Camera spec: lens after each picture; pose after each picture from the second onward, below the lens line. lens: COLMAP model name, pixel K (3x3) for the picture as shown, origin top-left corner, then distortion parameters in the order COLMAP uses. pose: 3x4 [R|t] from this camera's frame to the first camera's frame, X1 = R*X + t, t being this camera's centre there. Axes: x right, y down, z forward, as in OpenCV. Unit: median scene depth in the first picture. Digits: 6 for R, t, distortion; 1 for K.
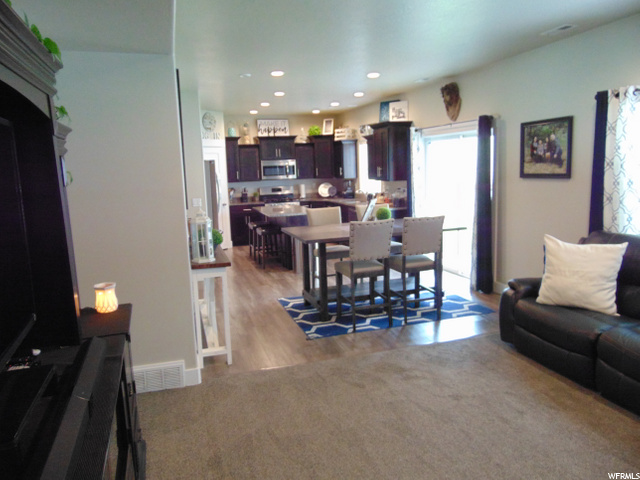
lens RADIAL K [[480.7, 0, 320.4], [0, 480.7, 236.8], [0, 0, 1]] dist [-0.021235, 0.042898]
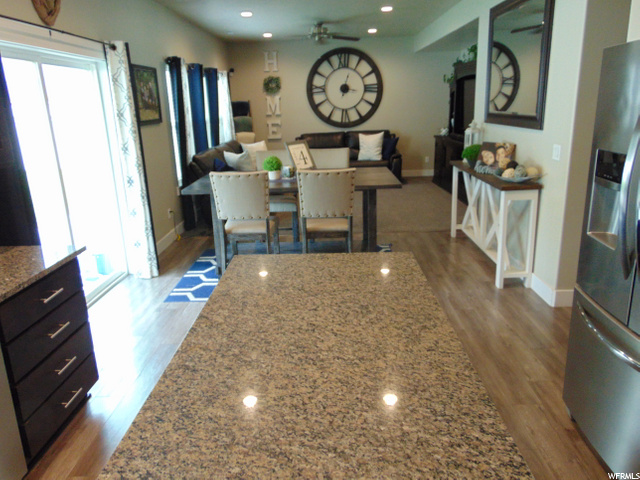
lens RADIAL K [[480.7, 0, 319.8], [0, 480.7, 240.8], [0, 0, 1]] dist [-0.021235, 0.042898]
pose [[-0.947536, -0.023402, 0.318791, -0.105629], [0.111423, 0.910583, 0.398025, -0.129267], [-0.299601, 0.412664, -0.860202, 0.917908]]
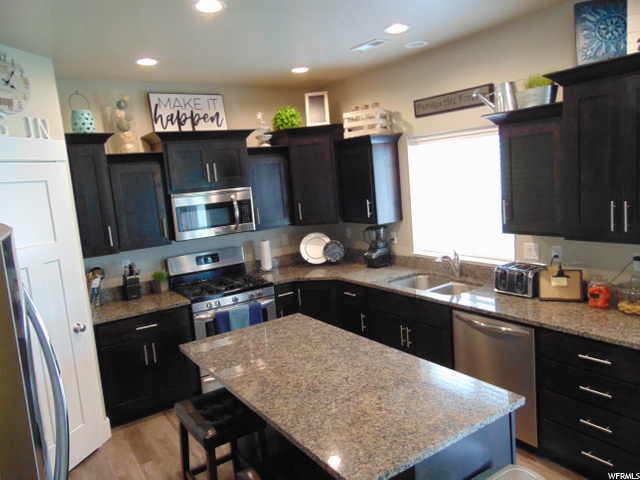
lens RADIAL K [[480.7, 0, 318.2], [0, 480.7, 237.7], [0, 0, 1]] dist [-0.021235, 0.042898]
pose [[0.956412, -0.080436, 0.280725, -0.119517], [0.088961, 0.995877, -0.017736, -0.103309], [-0.278141, 0.041937, 0.959624, 0.583304]]
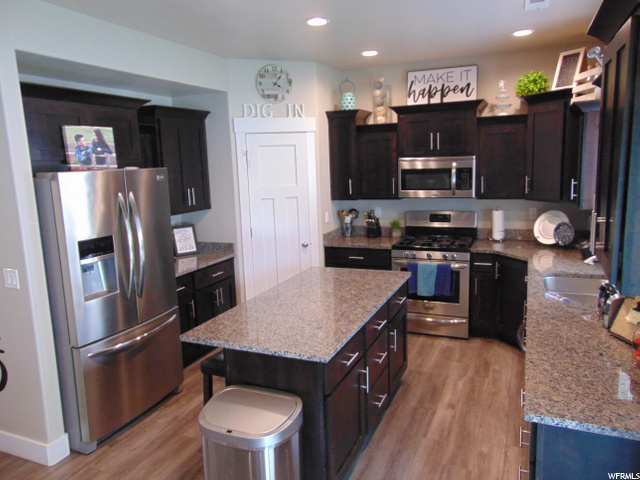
lens RADIAL K [[480.7, 0, 319.5], [0, 480.7, 238.6], [0, 0, 1]] dist [-0.021235, 0.042898]
pose [[0.761537, 0.113285, -0.638144, 0.129761], [-0.084821, 0.993558, 0.075157, -0.106350], [0.642547, -0.003106, 0.766240, 0.575963]]
